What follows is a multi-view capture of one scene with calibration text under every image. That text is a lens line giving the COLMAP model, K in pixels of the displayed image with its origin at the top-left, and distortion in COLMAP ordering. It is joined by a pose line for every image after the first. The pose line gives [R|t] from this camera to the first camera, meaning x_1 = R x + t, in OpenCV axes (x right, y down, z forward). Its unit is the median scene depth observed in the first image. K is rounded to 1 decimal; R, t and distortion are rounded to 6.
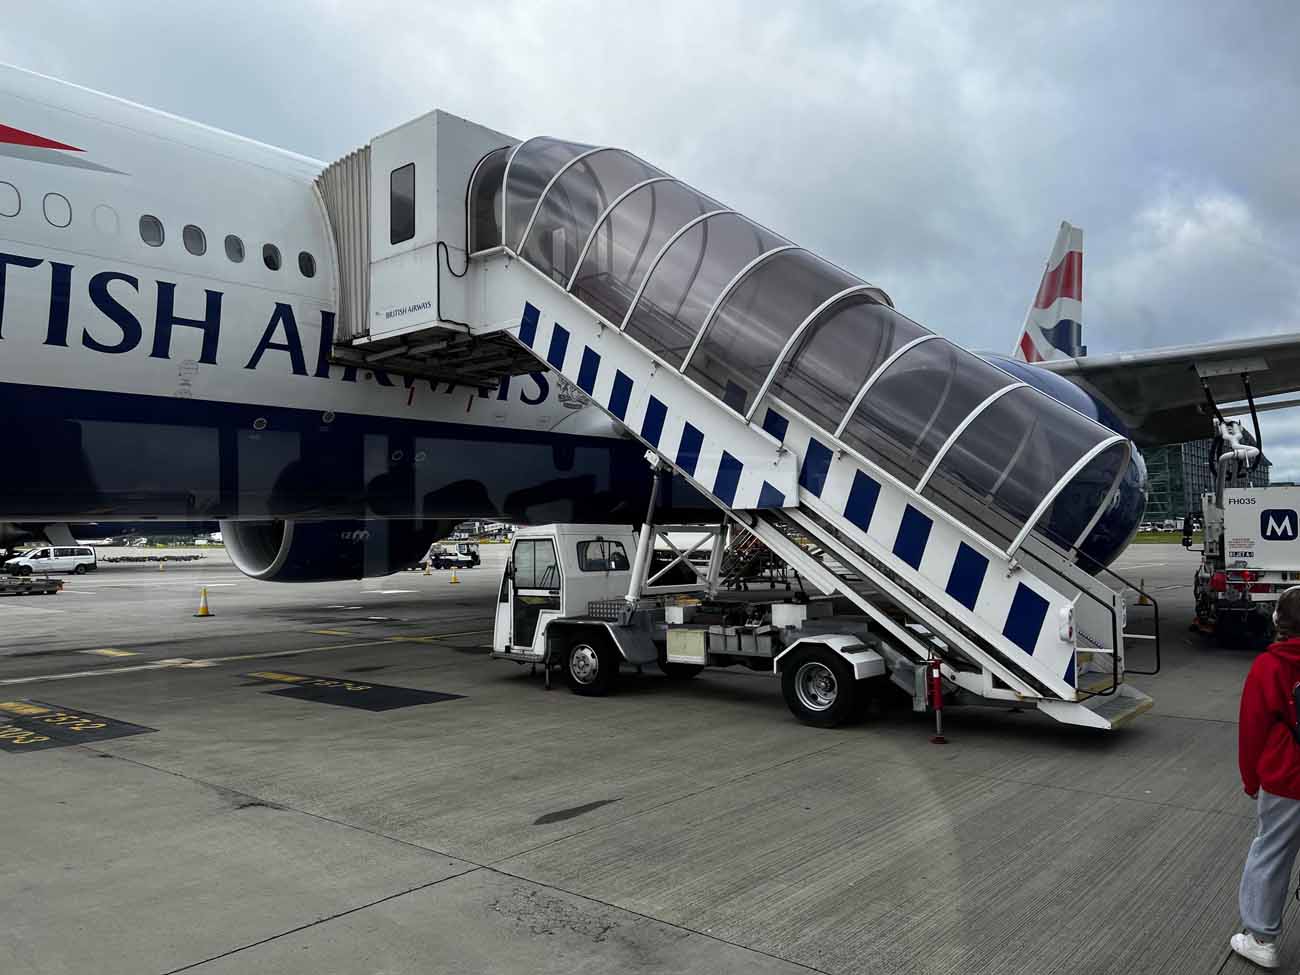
lens RADIAL K [[954.3, 0, 650.0], [0, 954.3, 487.5], [0, 0, 1]] dist [0.057177, -0.058608]
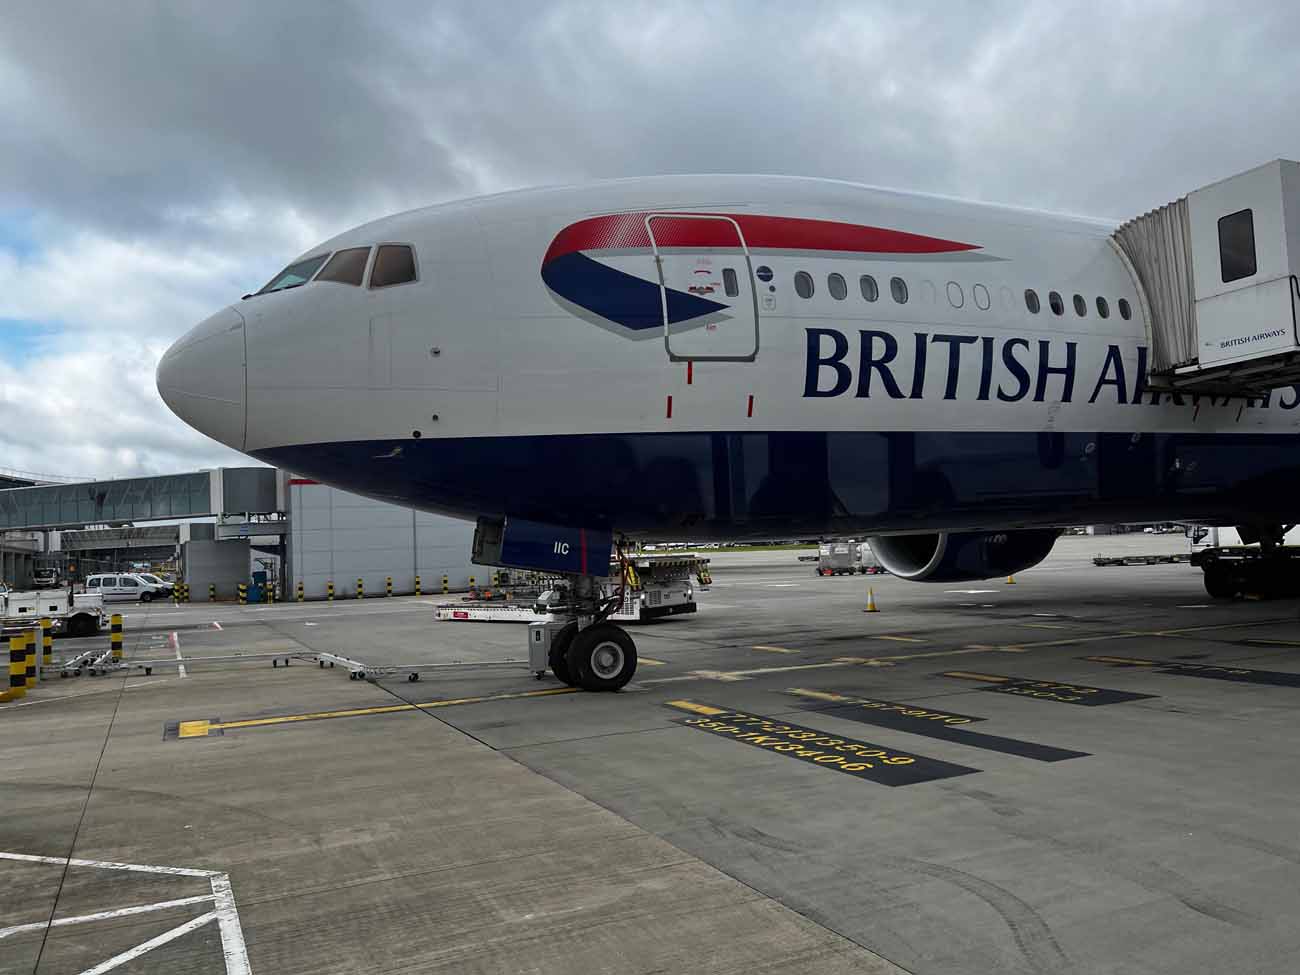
lens RADIAL K [[954.3, 0, 650.0], [0, 954.3, 487.5], [0, 0, 1]] dist [0.057177, -0.058608]
pose [[0.911981, -0.049342, -0.407254, -0.424421], [0.049154, 0.998731, -0.010930, -0.031384], [0.407277, -0.010050, 0.913249, -0.313100]]
